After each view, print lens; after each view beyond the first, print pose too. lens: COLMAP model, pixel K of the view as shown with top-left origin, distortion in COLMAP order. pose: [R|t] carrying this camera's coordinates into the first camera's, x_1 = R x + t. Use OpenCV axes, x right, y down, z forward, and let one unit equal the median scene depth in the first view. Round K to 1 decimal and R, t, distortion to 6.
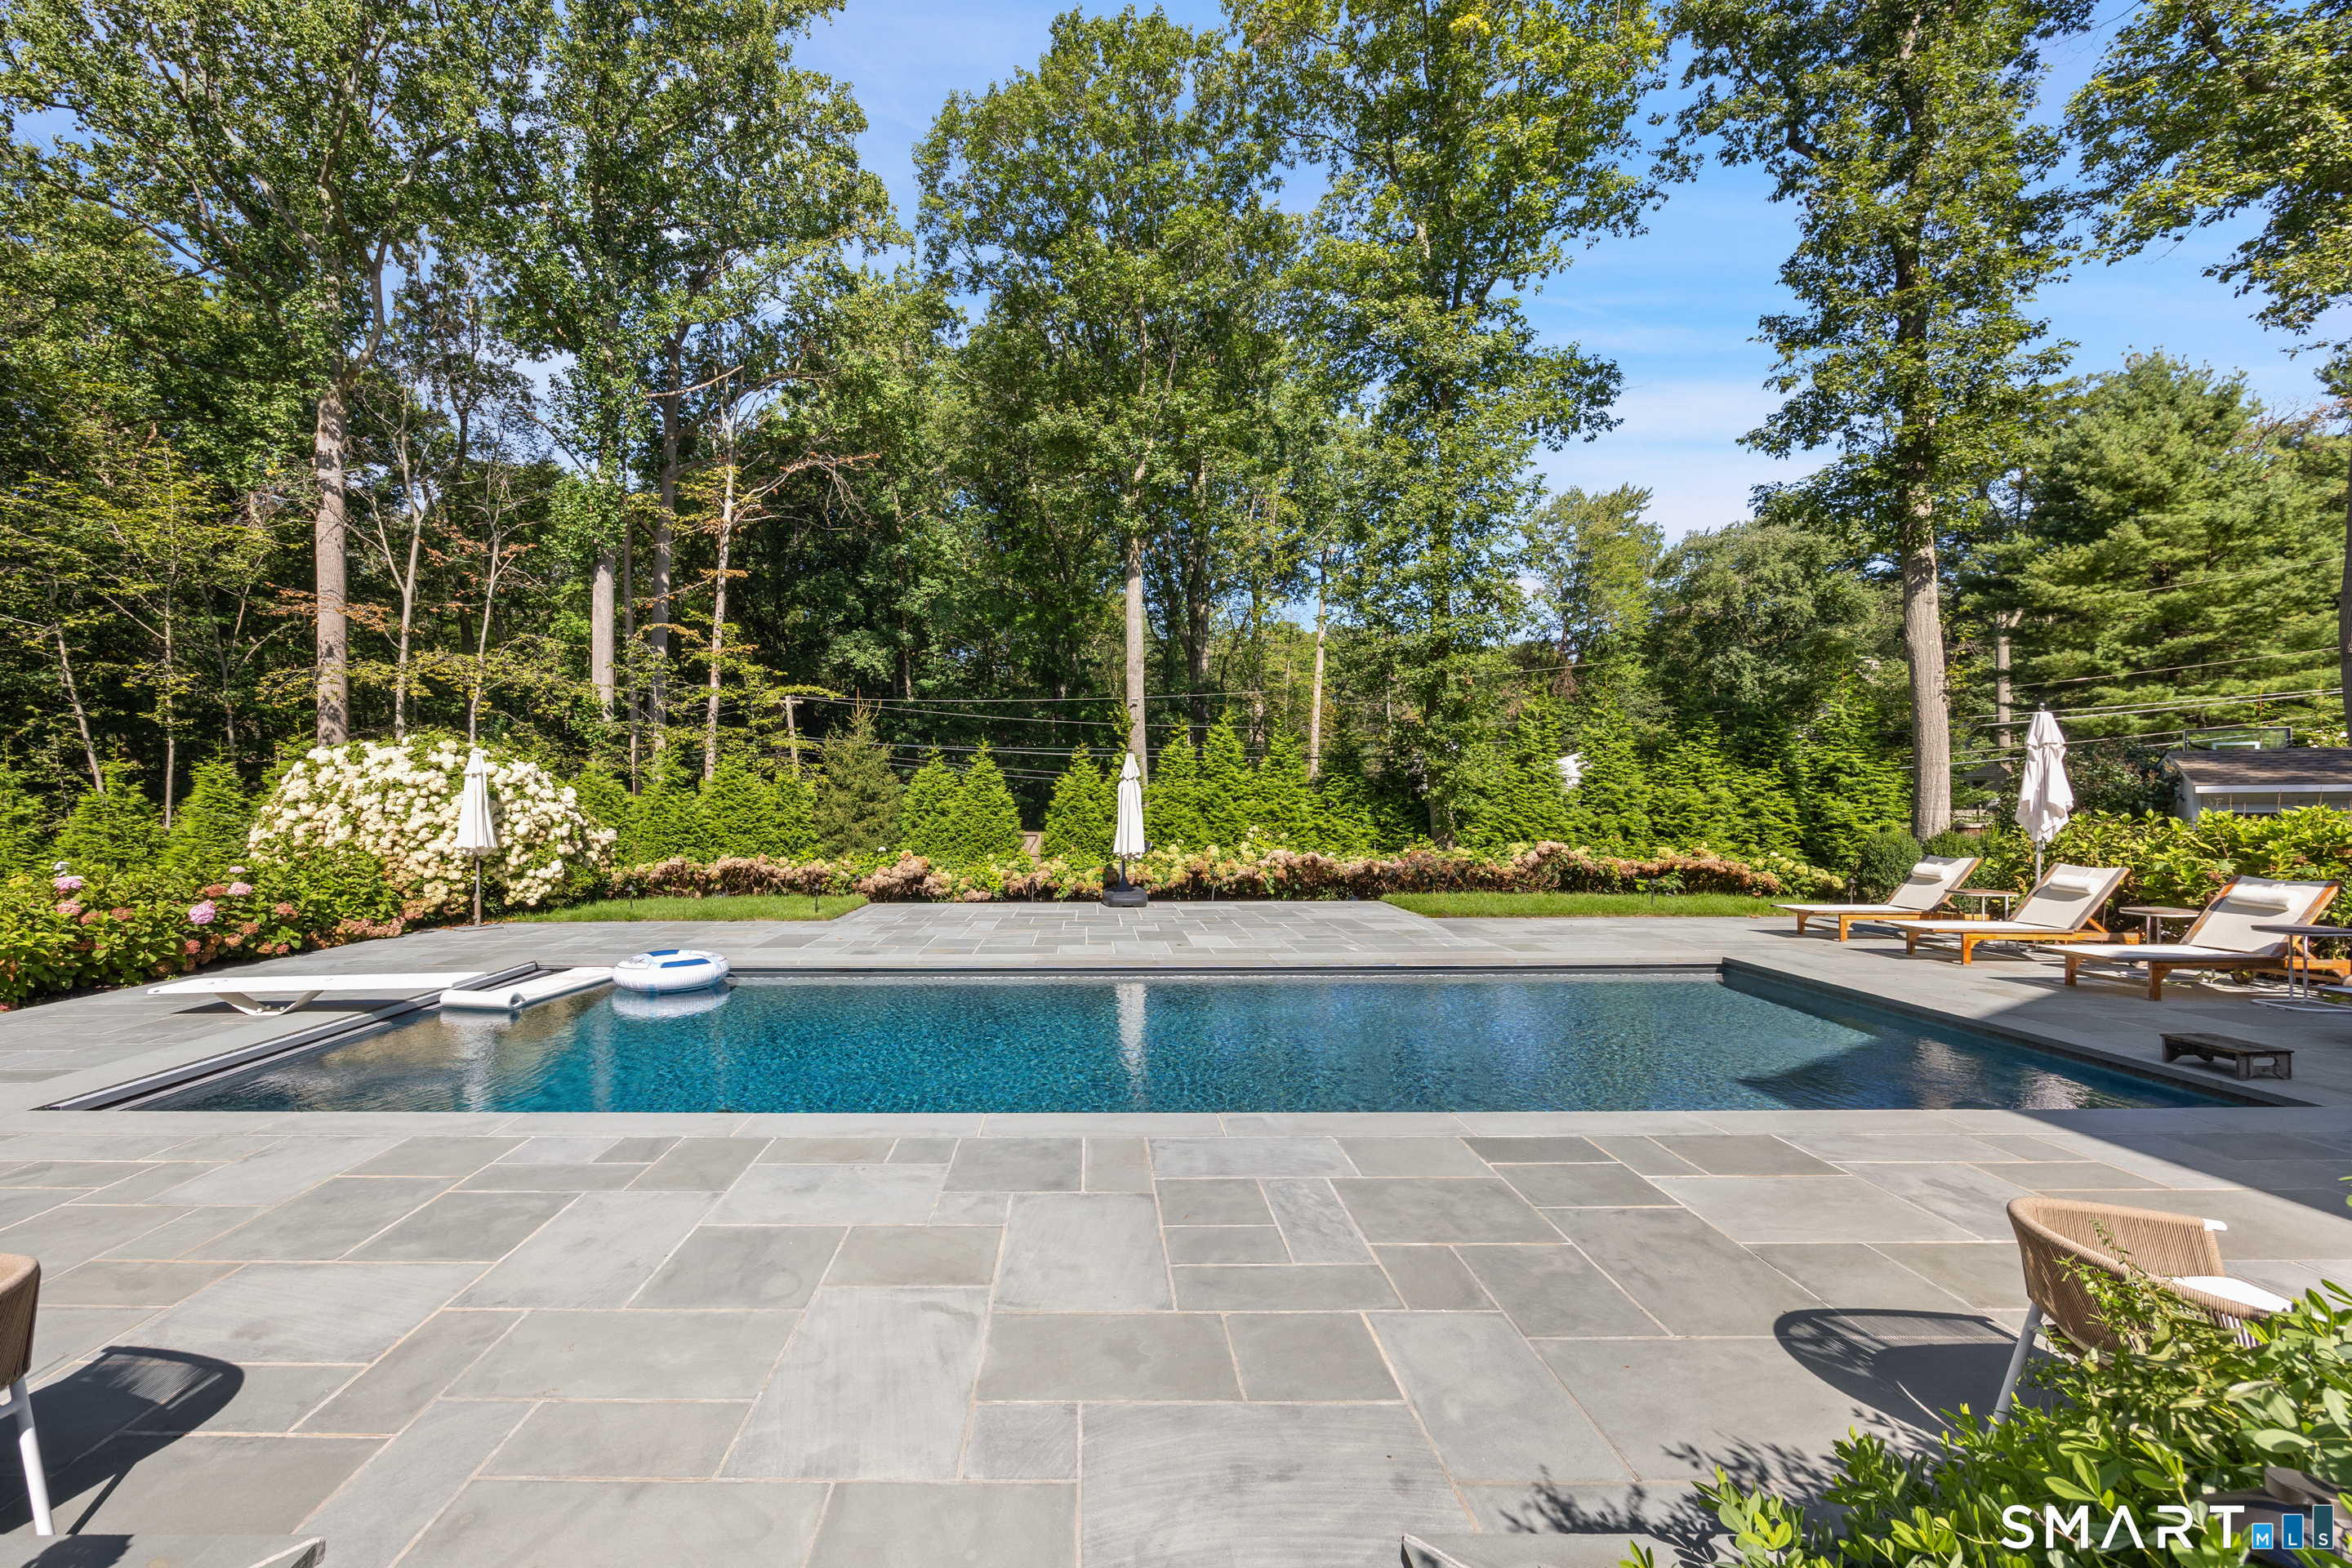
lens RADIAL K [[1009.7, 0, 1164.9], [0, 1009.7, 785.2], [0, 0, 1]] dist [-0.002243, -0.000629]
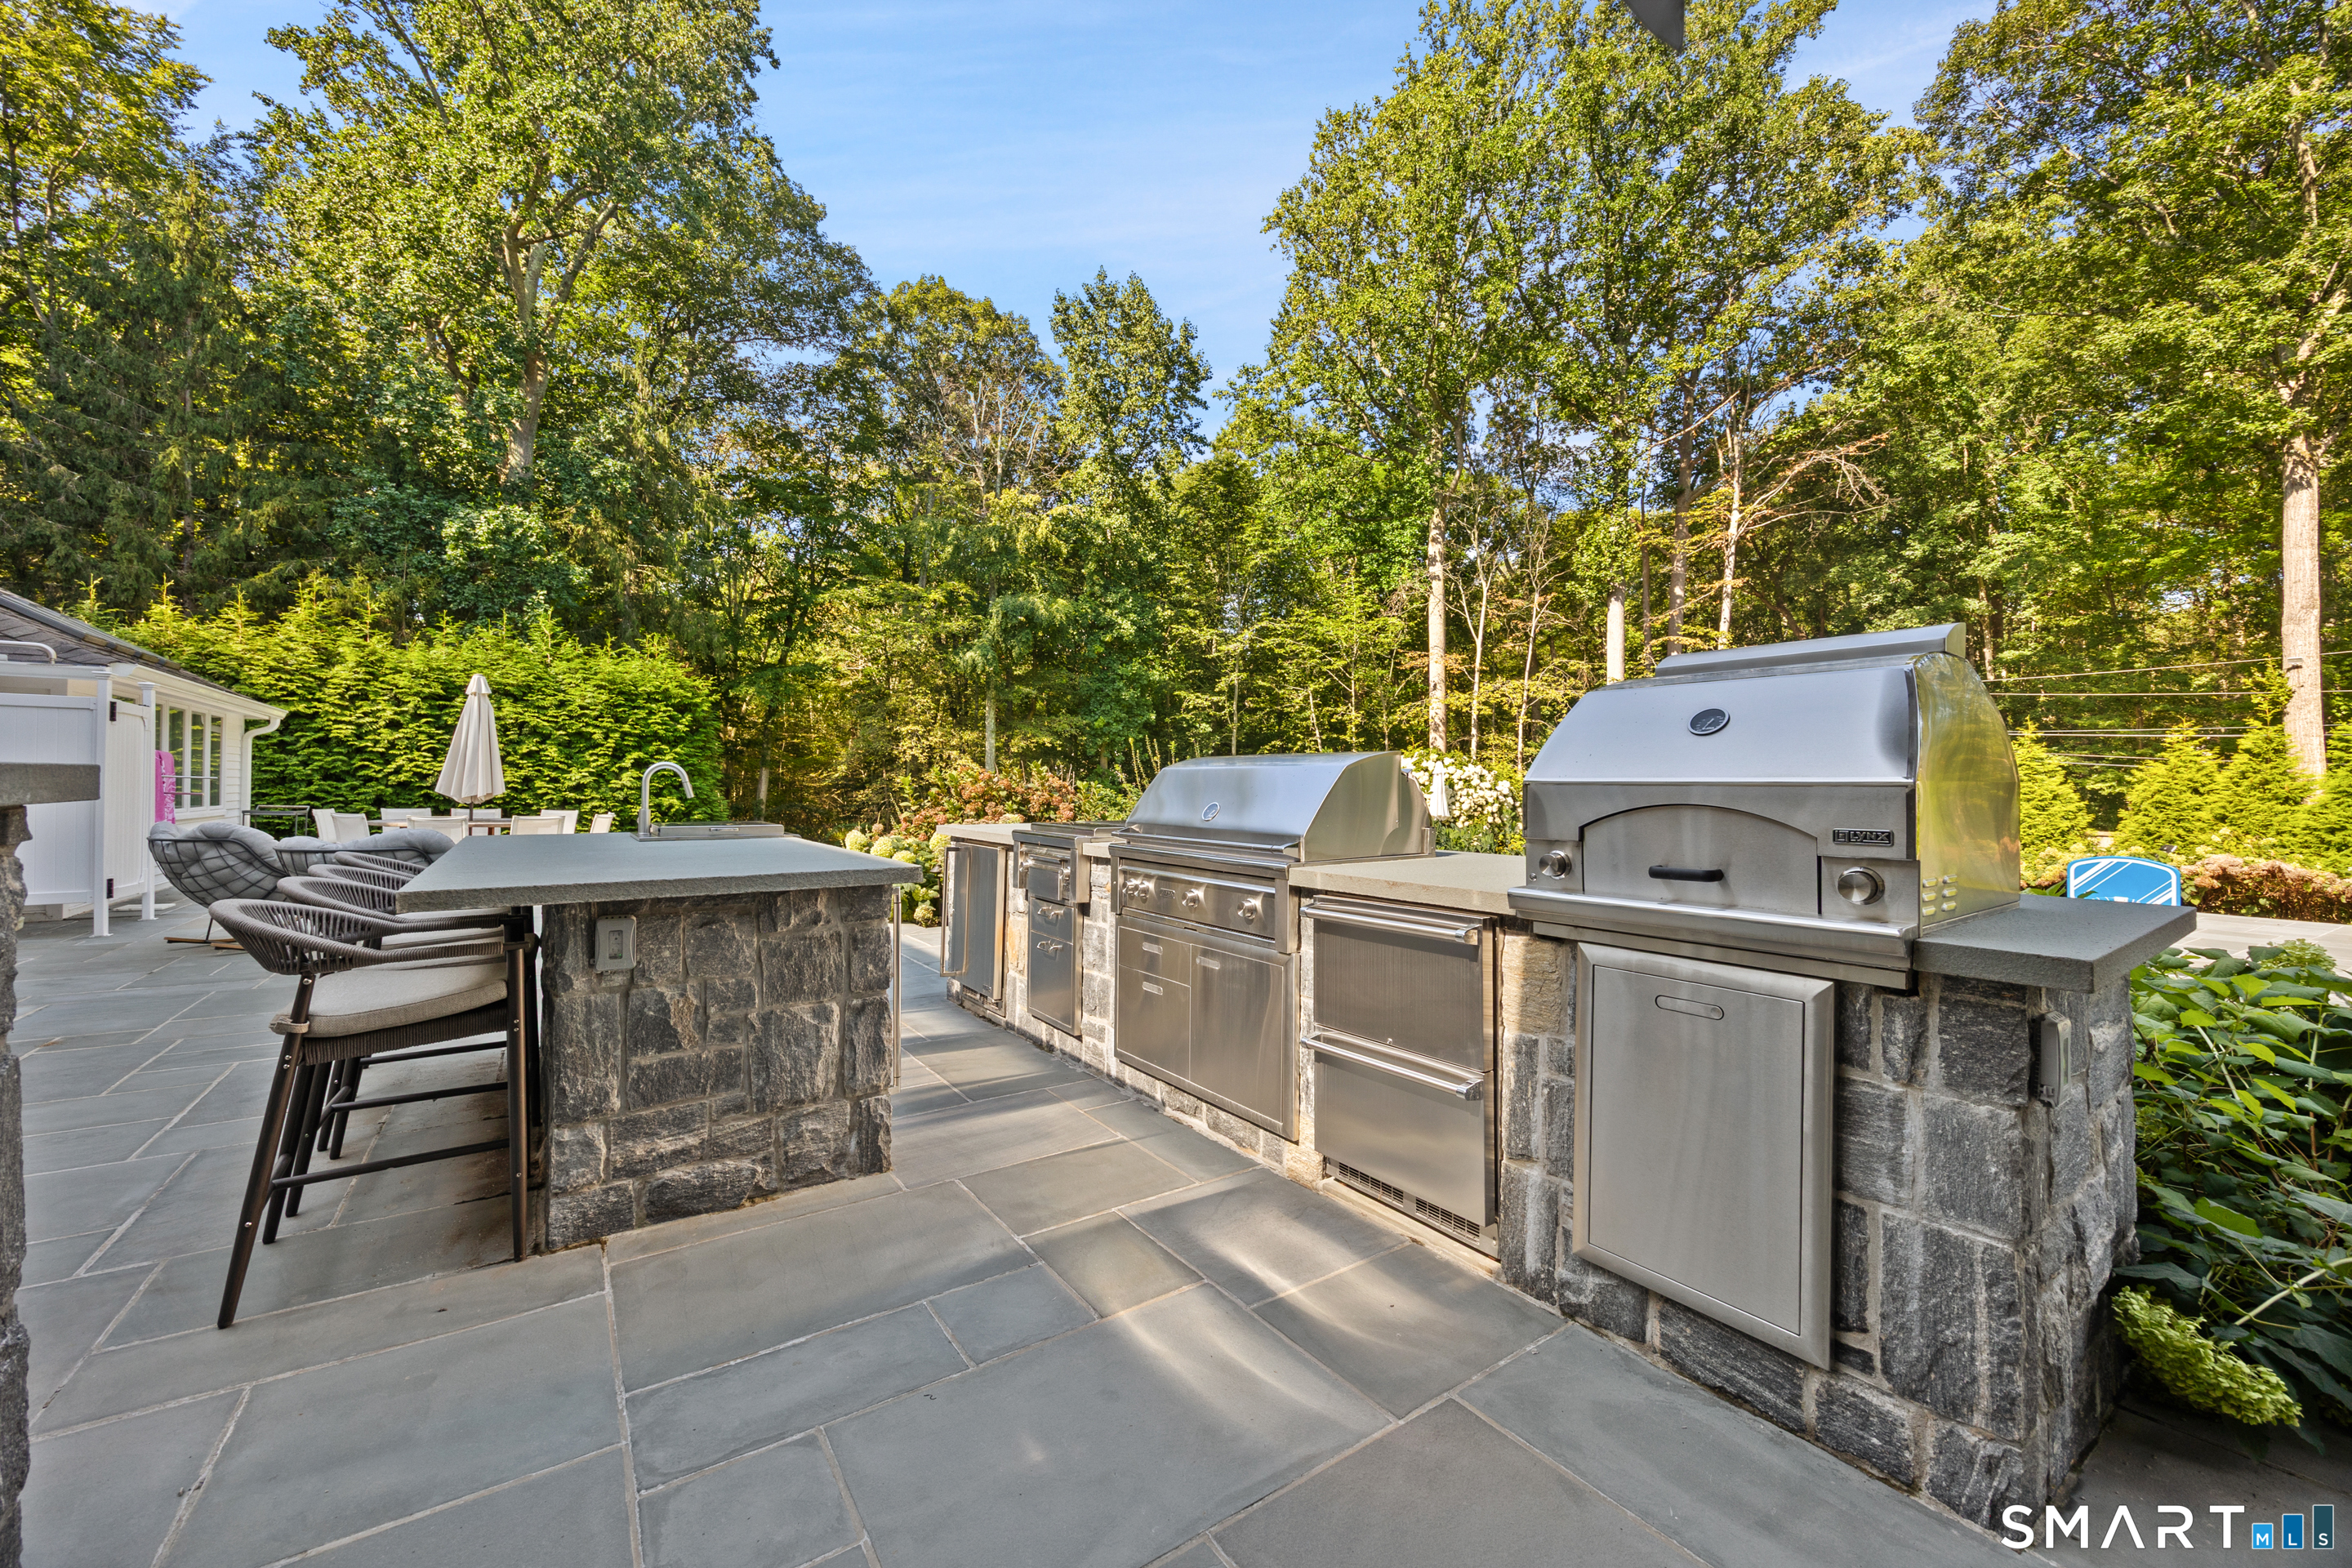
lens RADIAL K [[1009.7, 0, 1164.9], [0, 1009.7, 785.2], [0, 0, 1]] dist [-0.002243, -0.000629]
pose [[0.529560, 0.006219, -0.848250, 0.226760], [0.003936, 0.999944, 0.009789, -0.004226], [0.848263, -0.008522, 0.529506, -0.134410]]
